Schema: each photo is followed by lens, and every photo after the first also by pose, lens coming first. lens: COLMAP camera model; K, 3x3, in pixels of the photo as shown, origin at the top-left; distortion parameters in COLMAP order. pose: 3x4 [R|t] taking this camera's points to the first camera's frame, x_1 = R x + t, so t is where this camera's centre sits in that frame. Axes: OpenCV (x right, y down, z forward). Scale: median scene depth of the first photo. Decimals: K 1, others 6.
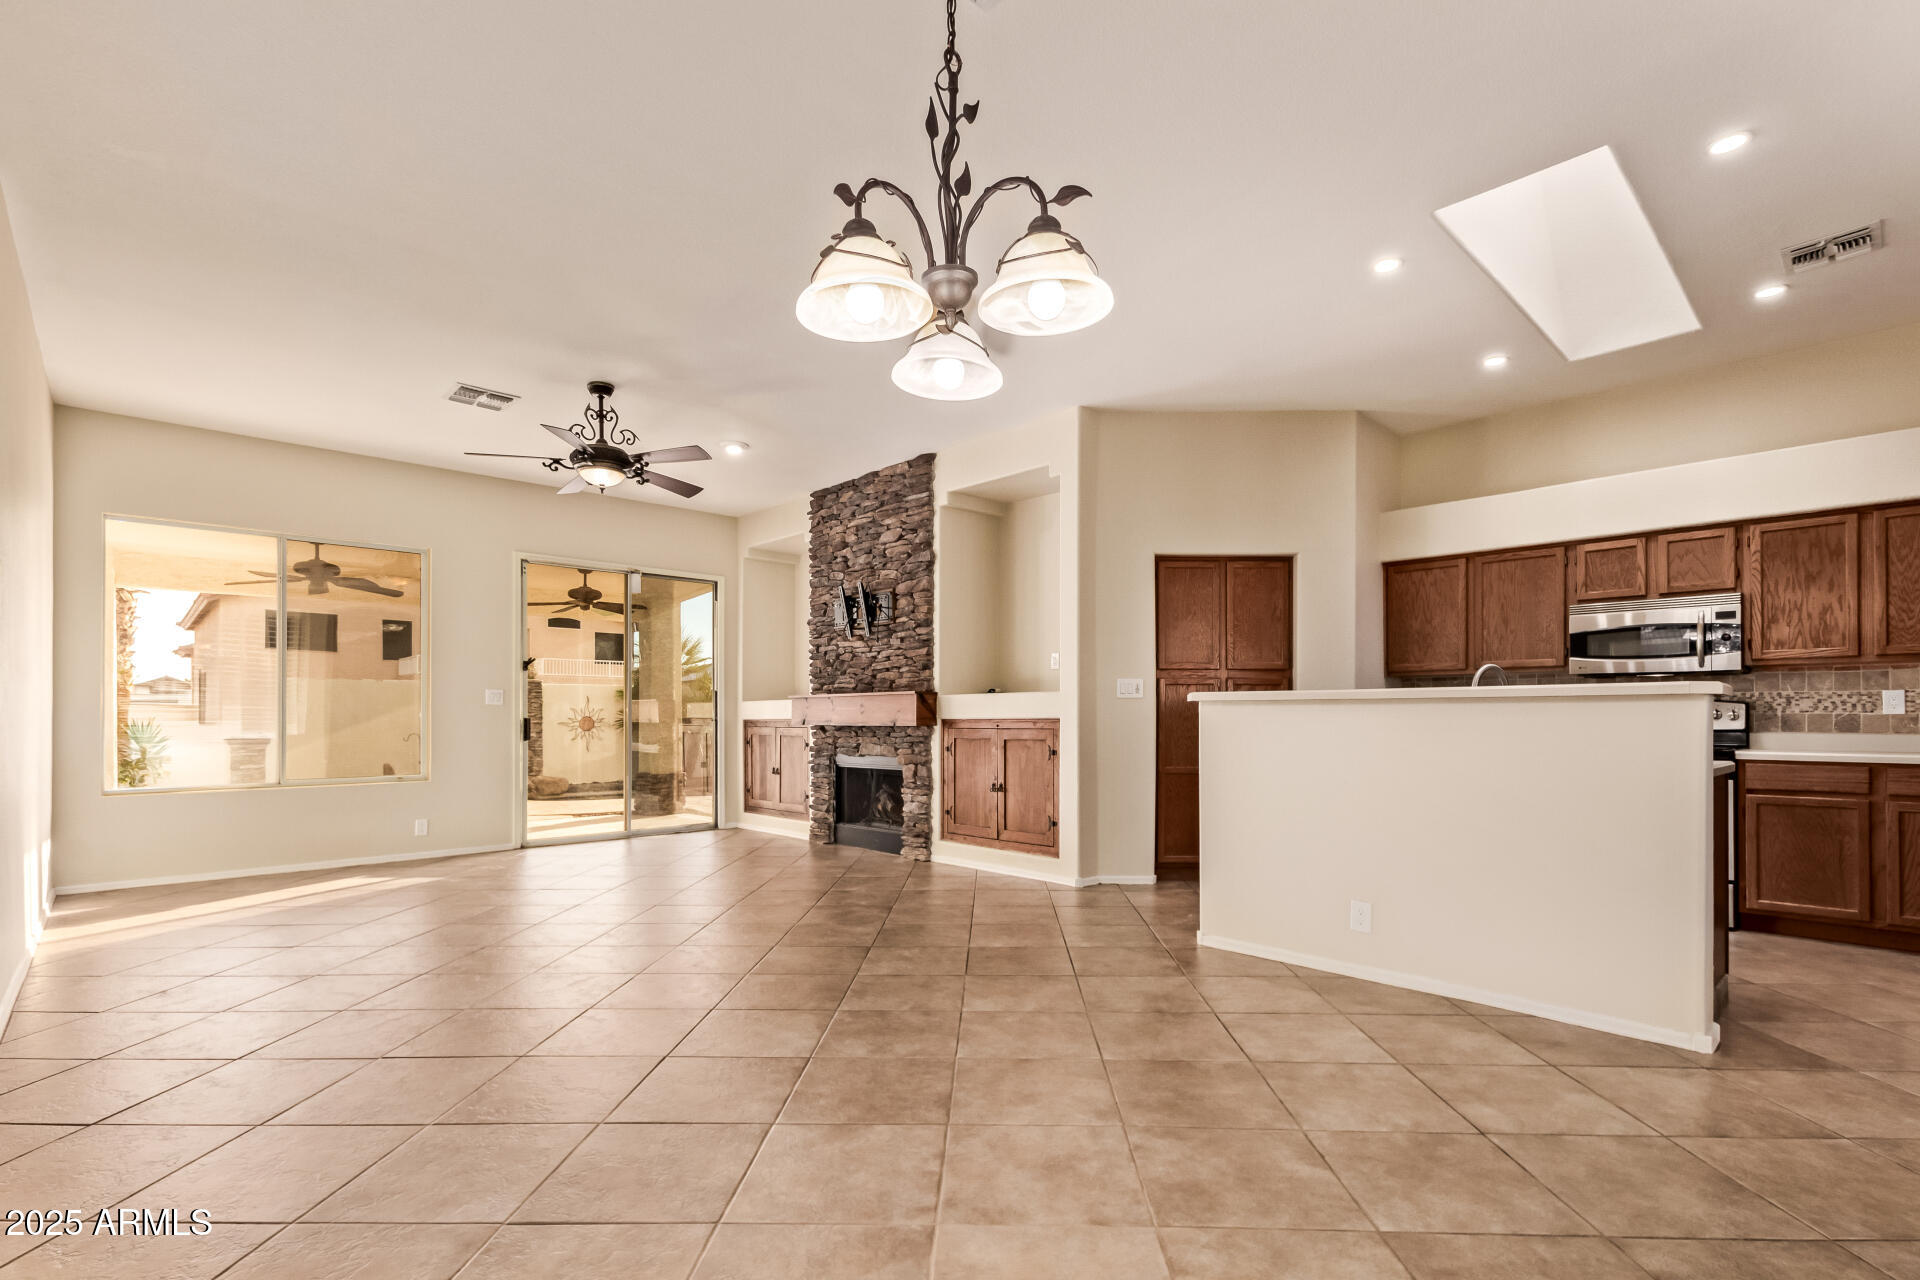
lens RADIAL K [[884.2, 0, 970.2], [0, 884.2, 708.8], [0, 0, 1]] dist [0.011281, -0.000307]
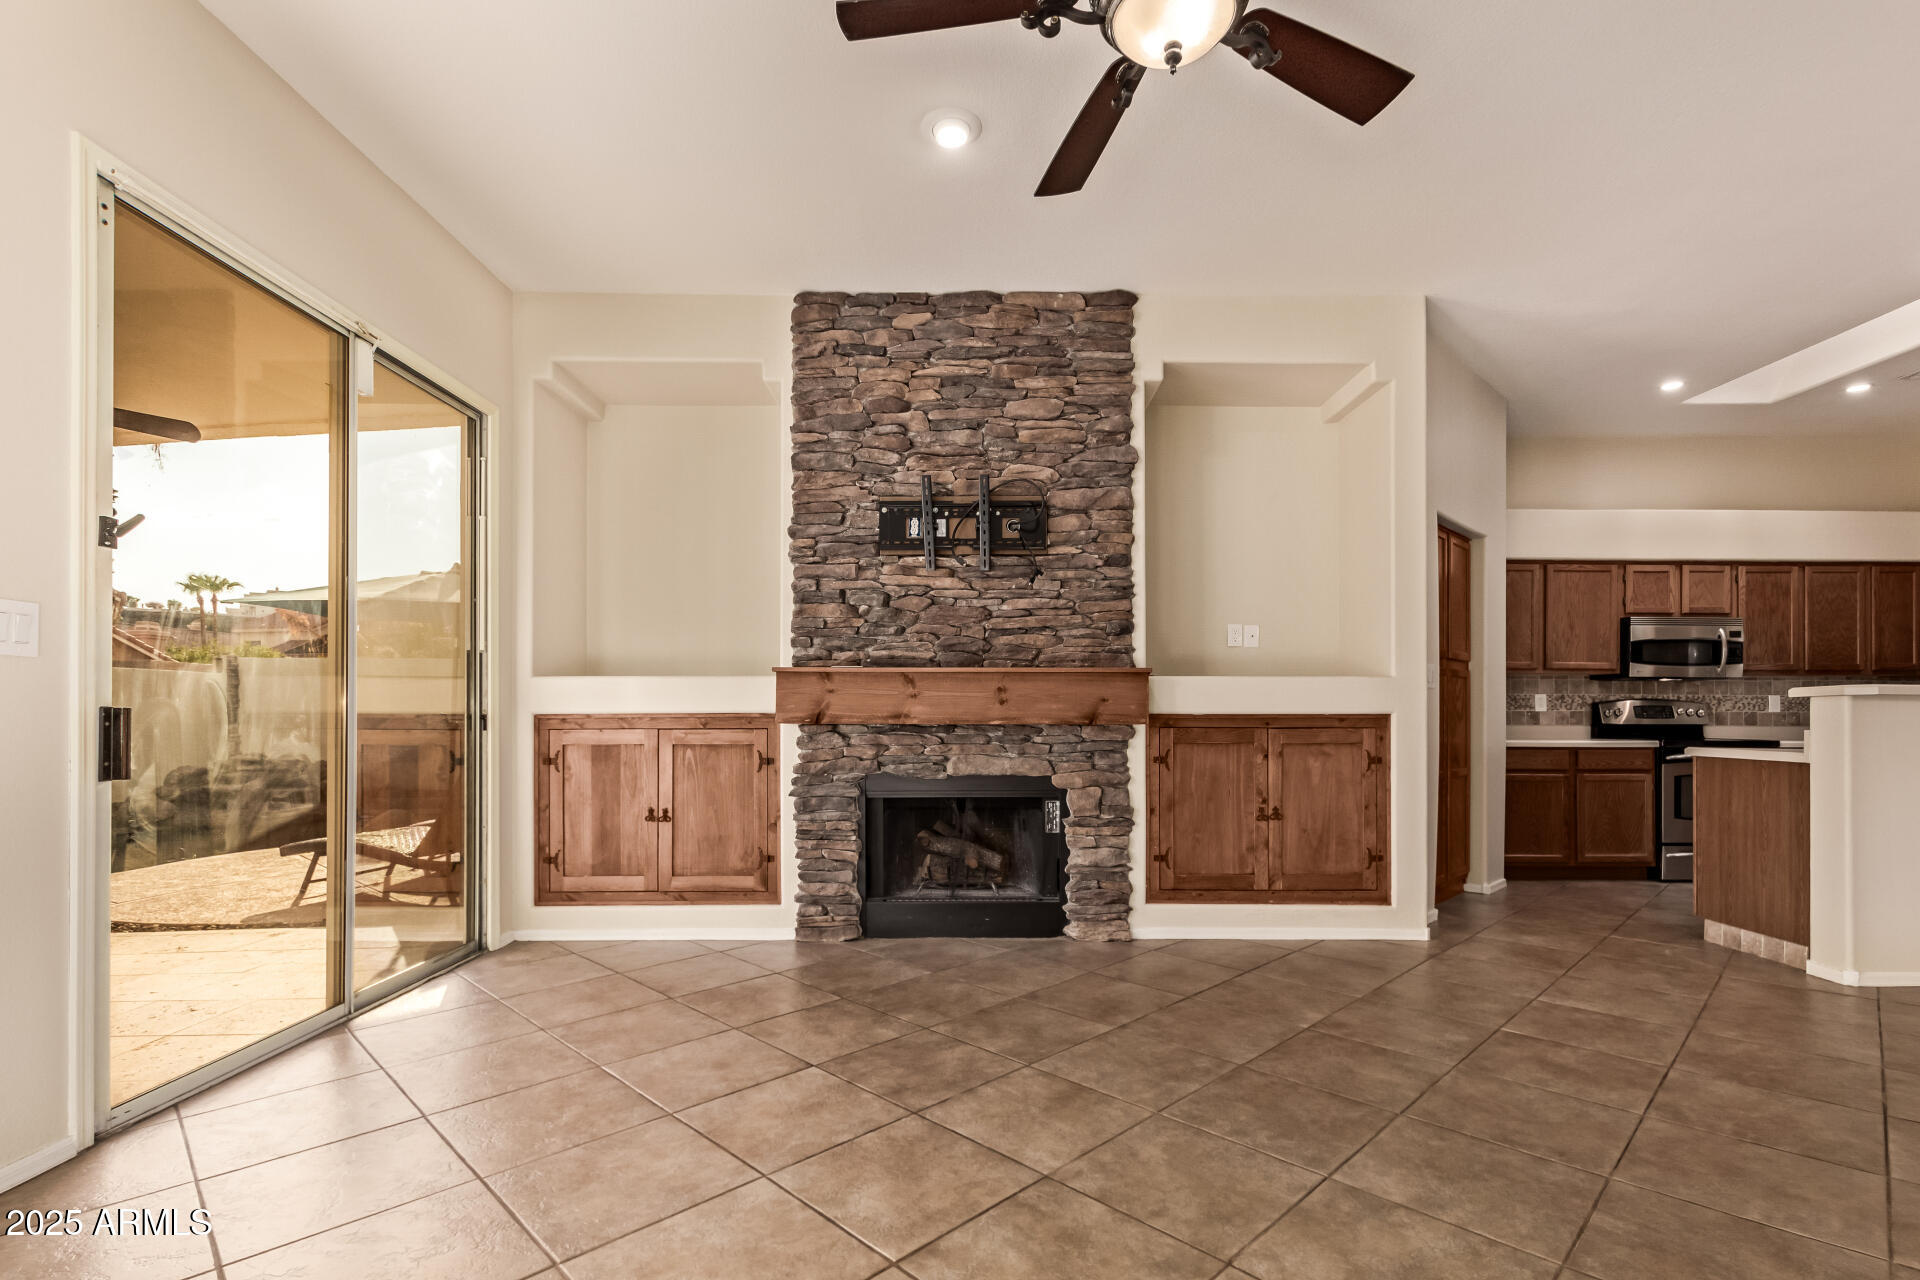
lens RADIAL K [[884.2, 0, 970.2], [0, 884.2, 708.8], [0, 0, 1]] dist [0.011281, -0.000307]
pose [[0.689563, 0.008638, 0.724174, -0.580360], [-0.009325, 0.999952, -0.003048, 0.011066], [-0.724166, -0.004651, 0.689610, 0.647079]]
